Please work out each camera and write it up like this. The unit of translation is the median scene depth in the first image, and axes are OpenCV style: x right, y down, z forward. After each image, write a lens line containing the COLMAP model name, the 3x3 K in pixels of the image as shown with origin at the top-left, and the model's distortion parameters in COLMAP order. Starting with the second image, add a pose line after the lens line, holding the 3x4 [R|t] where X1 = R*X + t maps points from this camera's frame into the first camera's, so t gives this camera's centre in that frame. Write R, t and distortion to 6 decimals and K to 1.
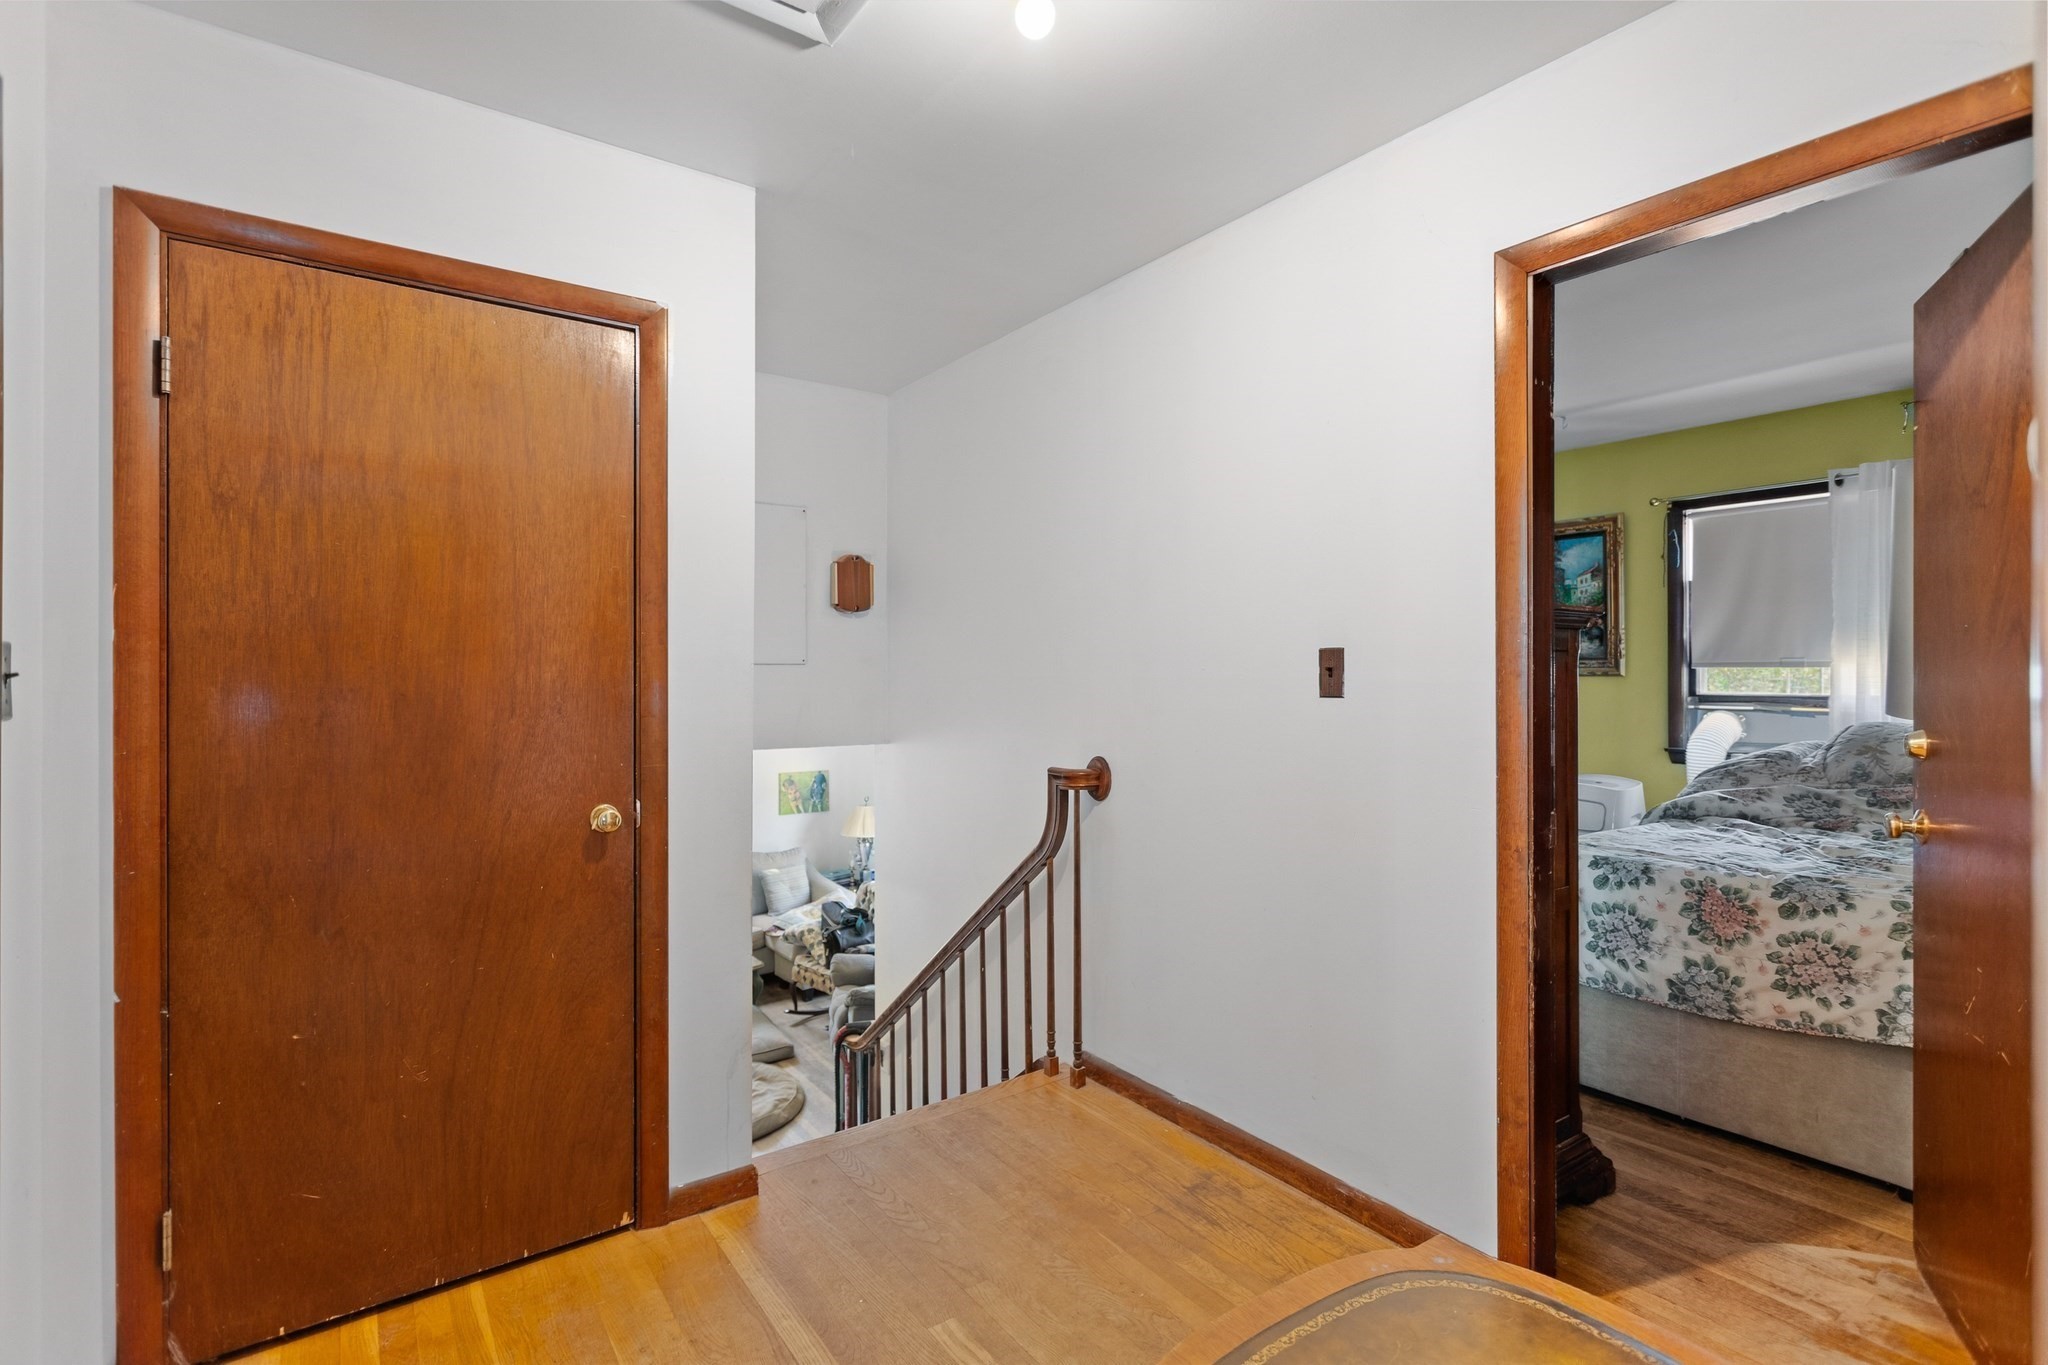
lens RADIAL K [[961.8, 0, 1018.7], [0, 961.8, 669.6], [0, 0, 1]] dist [-0.003824, 0.000159]
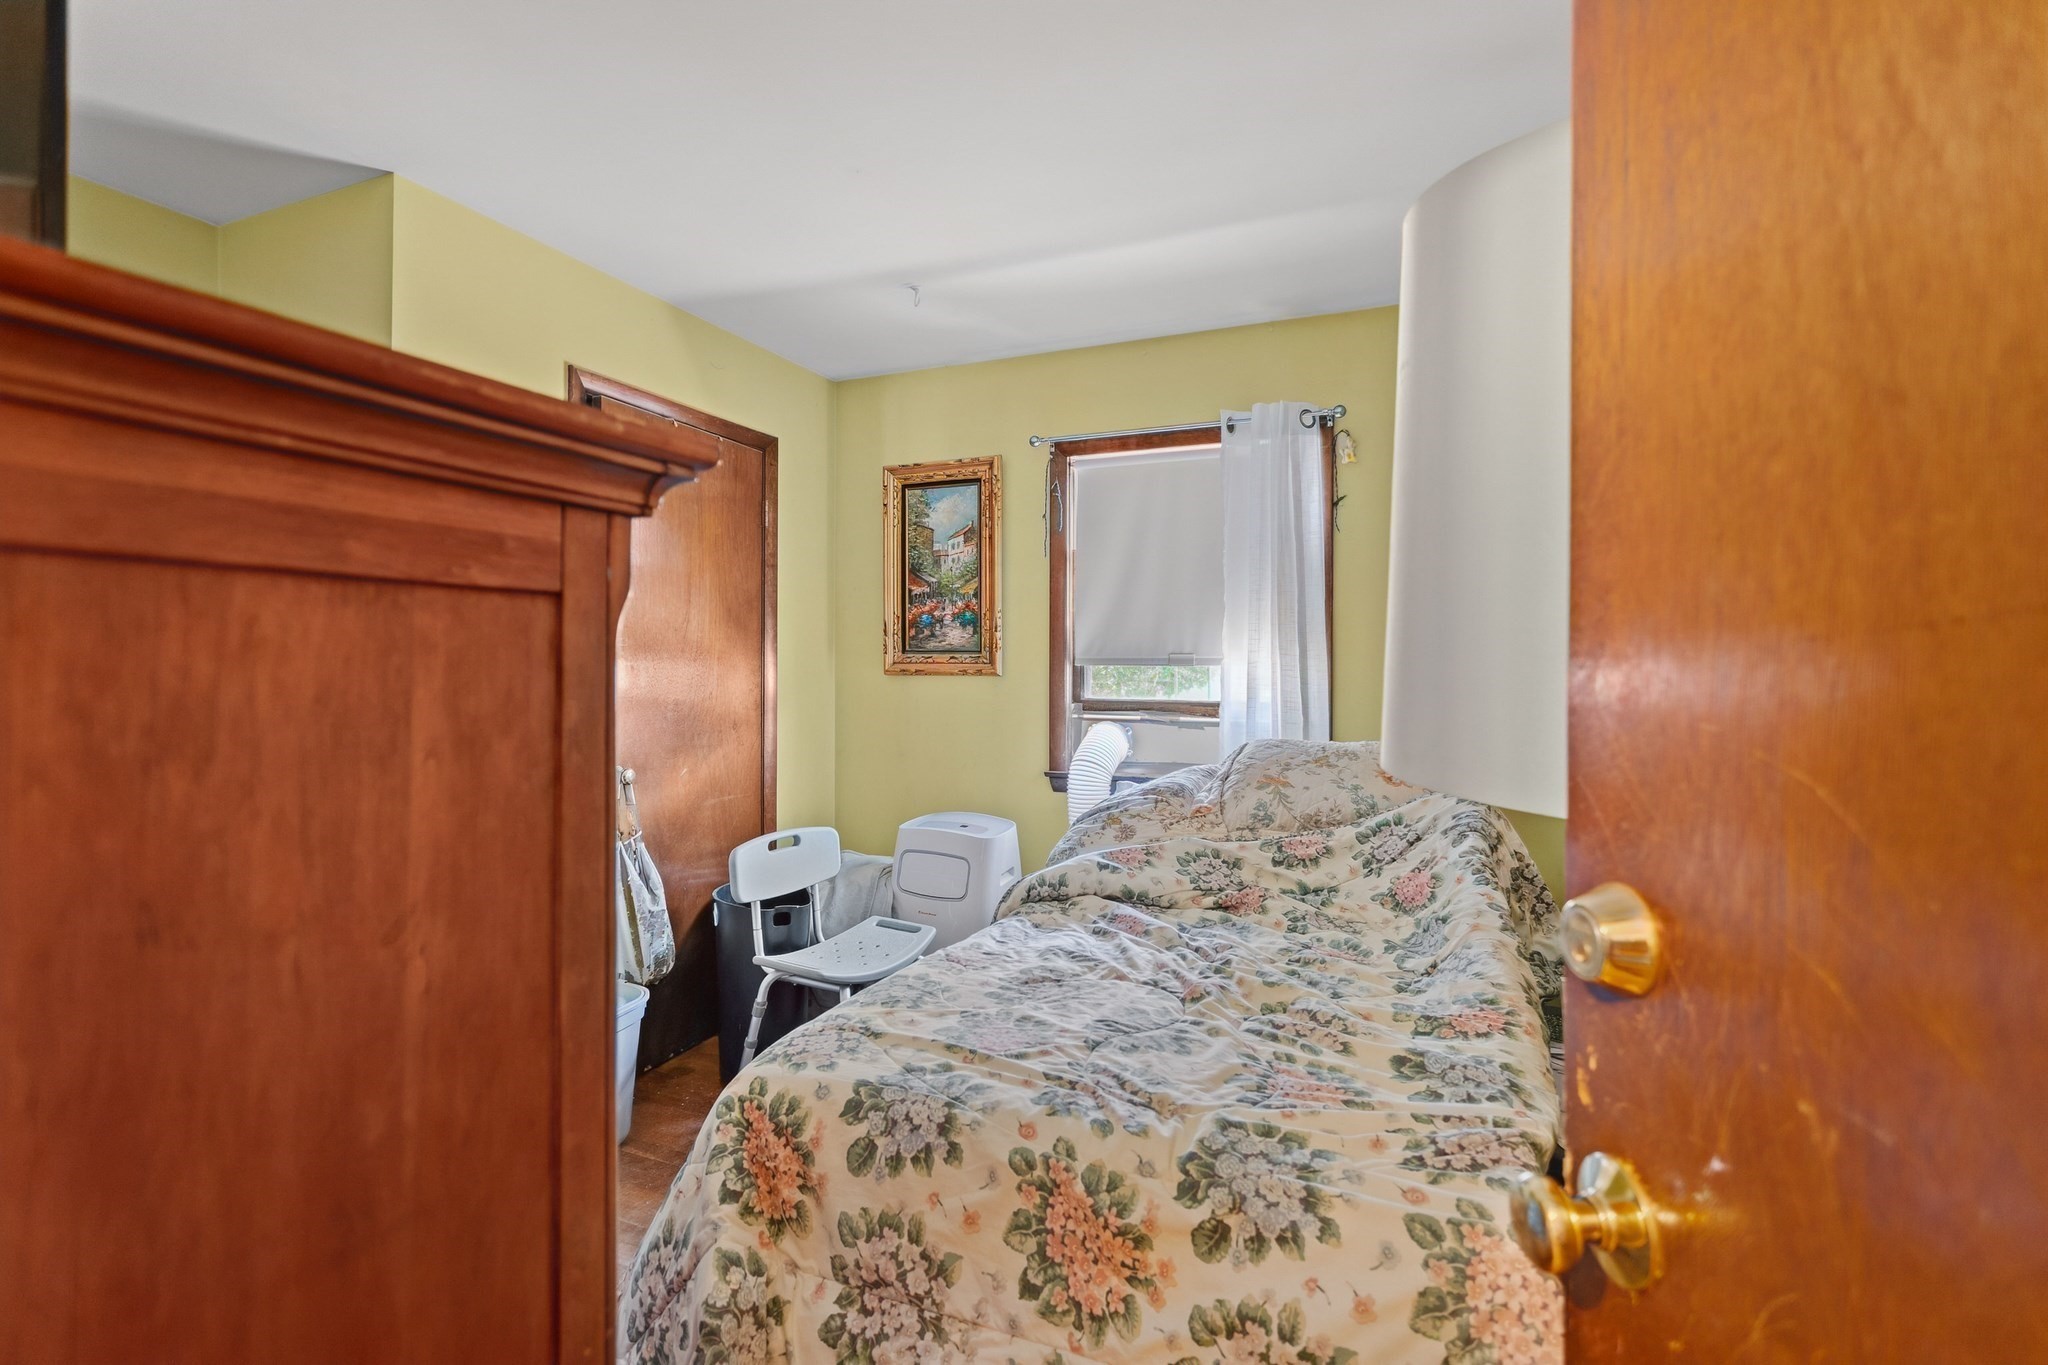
lens RADIAL K [[961.8, 0, 1025.2], [0, 961.8, 677.3], [0, 0, 1]] dist [-0.003824, 0.000159]
pose [[0.859078, 0.000163, 0.511845, 0.363128], [-0.006684, 0.999918, 0.010900, -0.000464], [-0.511802, -0.012785, 0.859008, 0.480022]]
